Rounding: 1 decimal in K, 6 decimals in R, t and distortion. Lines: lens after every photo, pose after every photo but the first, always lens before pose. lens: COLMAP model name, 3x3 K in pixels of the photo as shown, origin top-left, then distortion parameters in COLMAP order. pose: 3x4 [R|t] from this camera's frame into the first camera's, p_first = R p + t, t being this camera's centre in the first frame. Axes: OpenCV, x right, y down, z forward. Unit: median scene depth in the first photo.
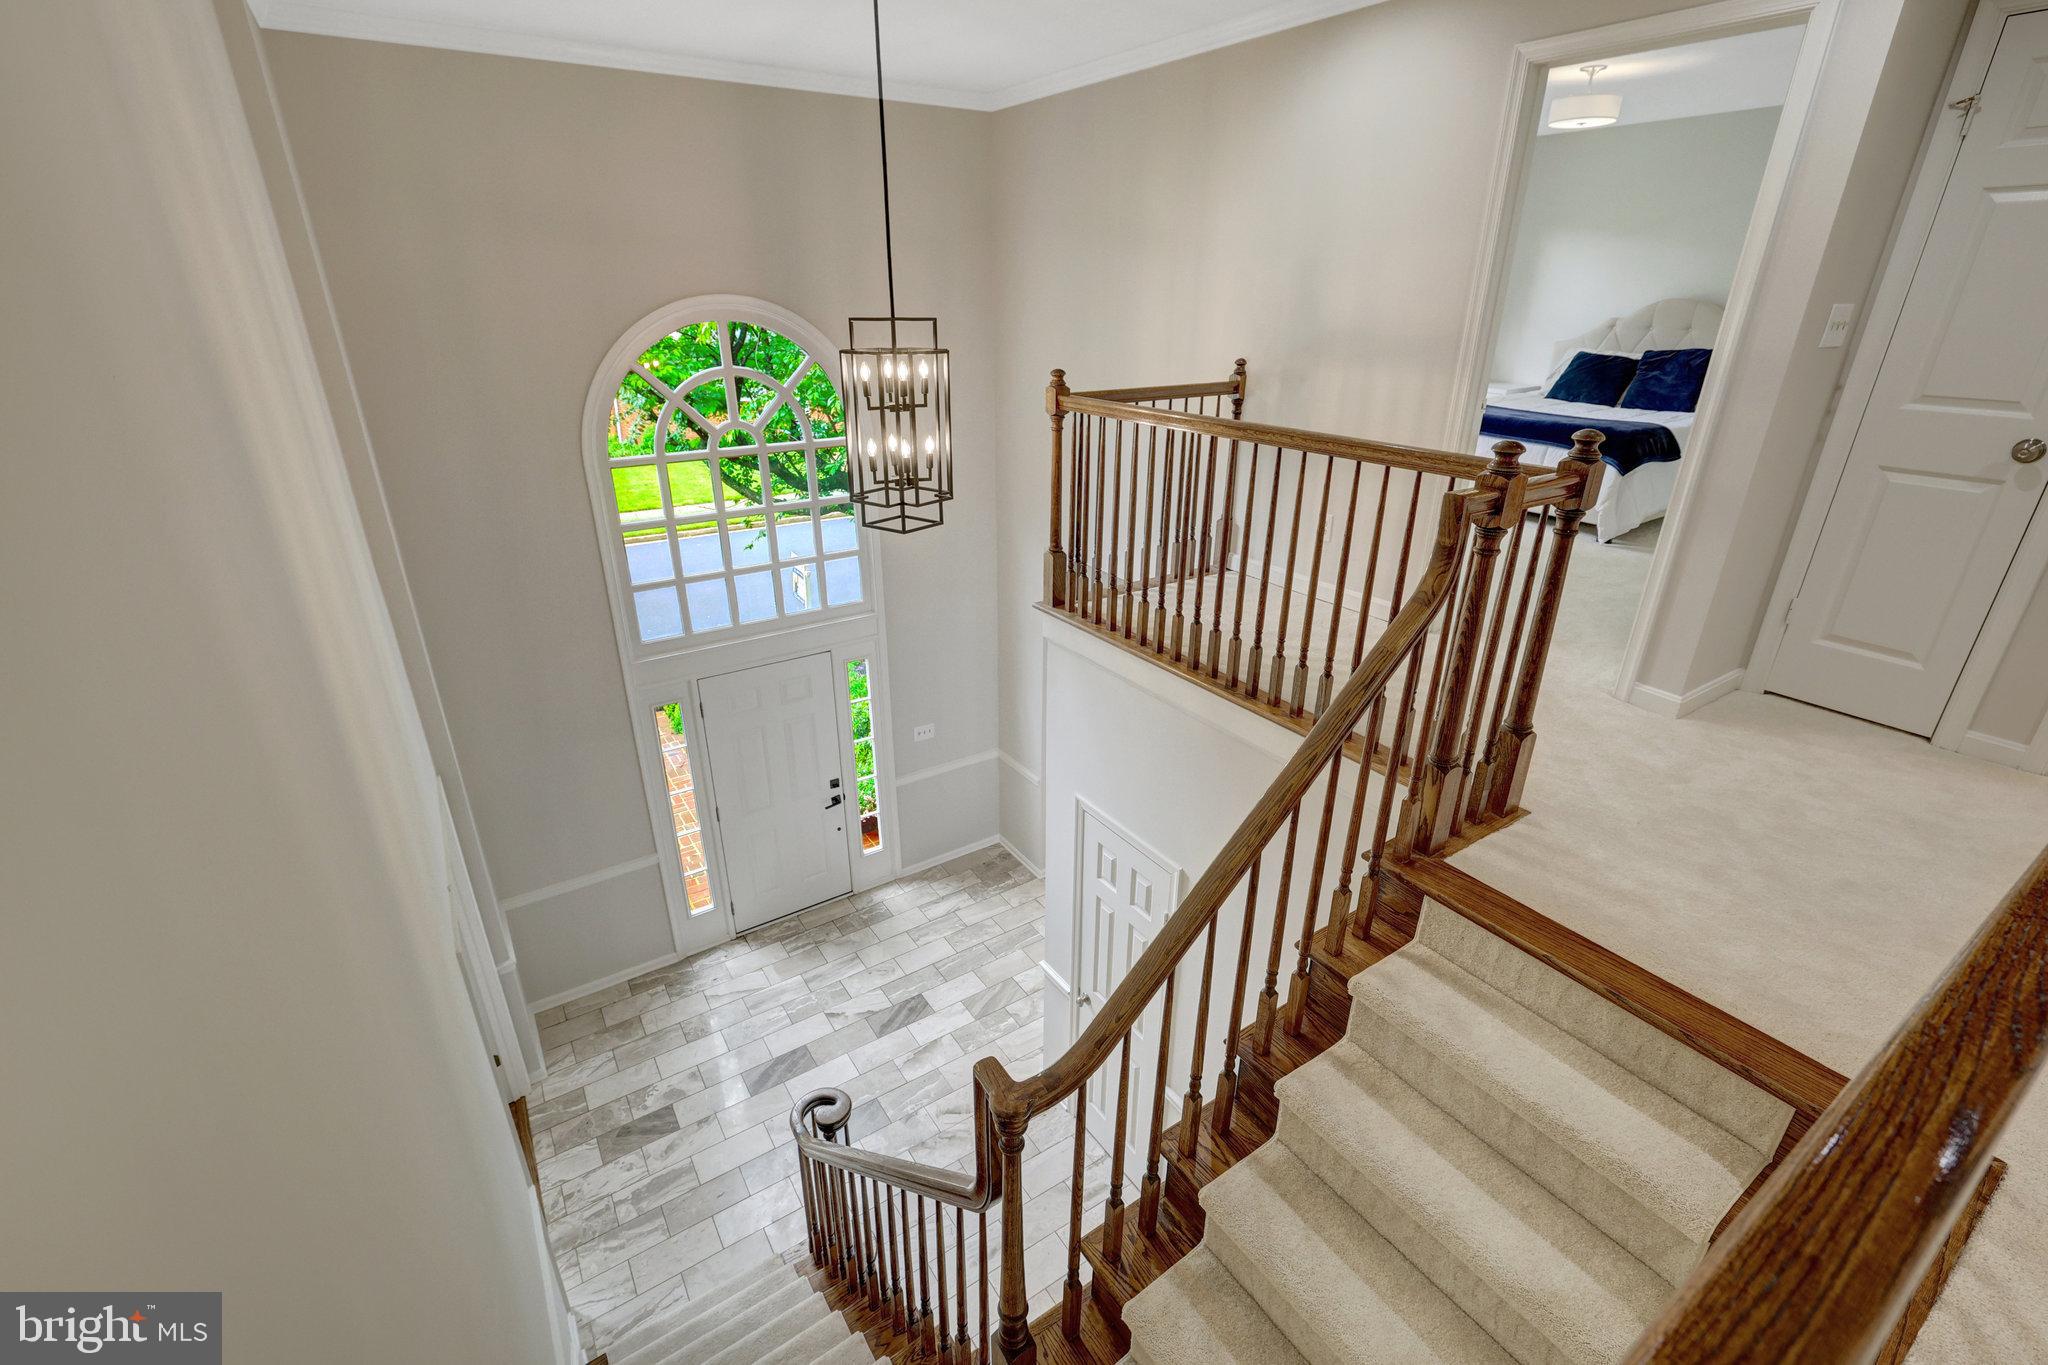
lens RADIAL K [[889.8, 0, 1021.3], [0, 889.8, 675.8], [0, 0, 1]] dist [0.003368, -0.000123]
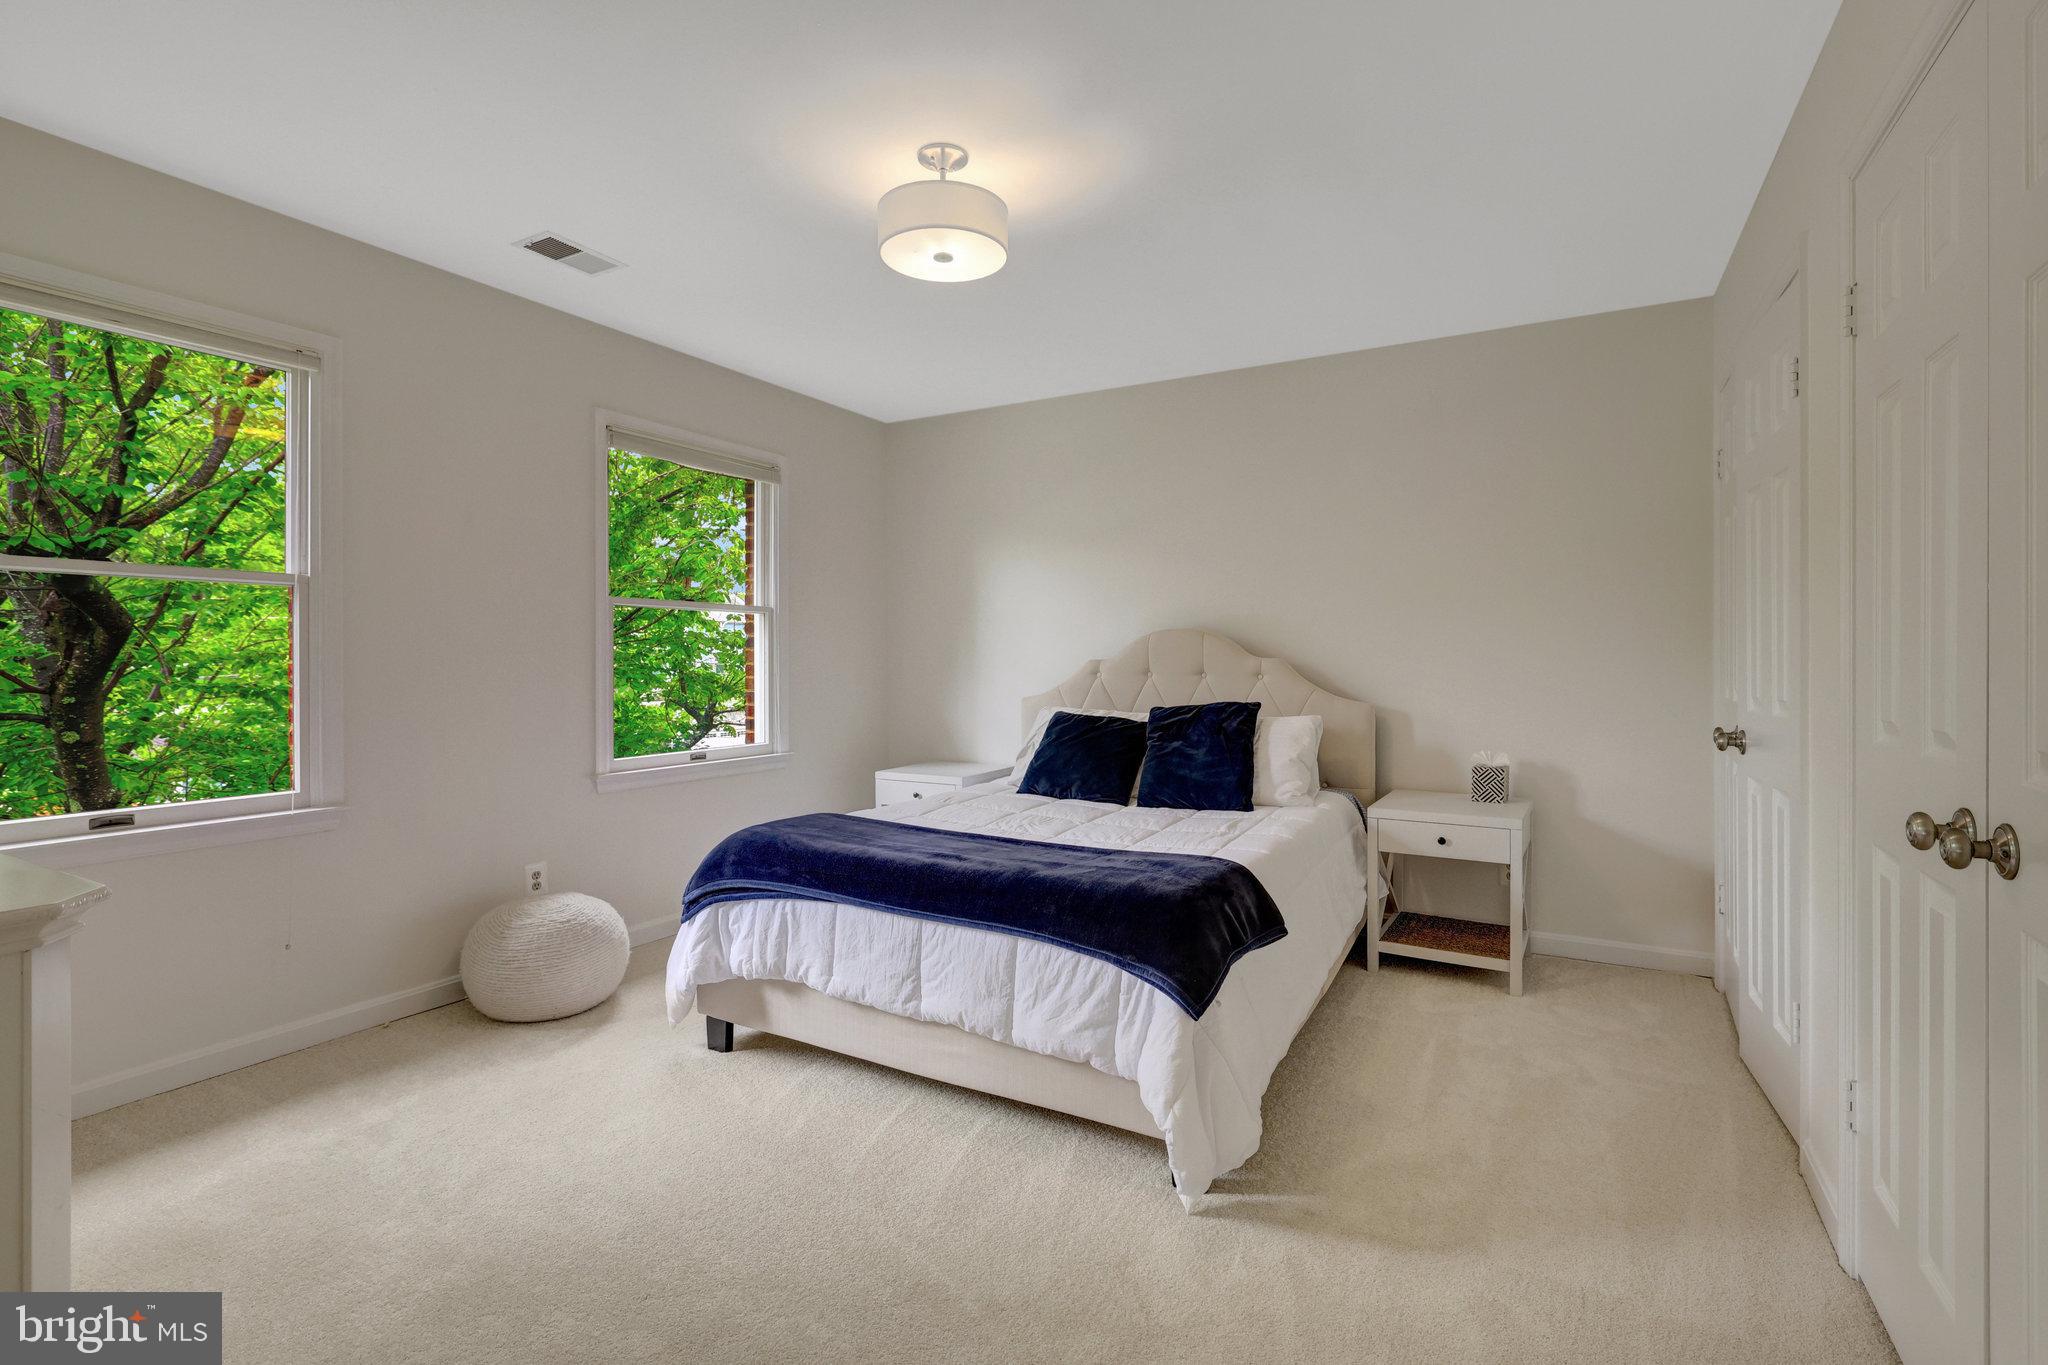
lens RADIAL K [[961.5, 0, 1024.8], [0, 961.5, 669.0], [0, 0, 1]] dist [-0.003056, -0.000629]
pose [[0.889766, -0.002329, 0.456410, 0.319228], [0.182215, 0.918652, -0.350537, -0.171878], [-0.418466, 0.395061, 0.817810, 0.480052]]
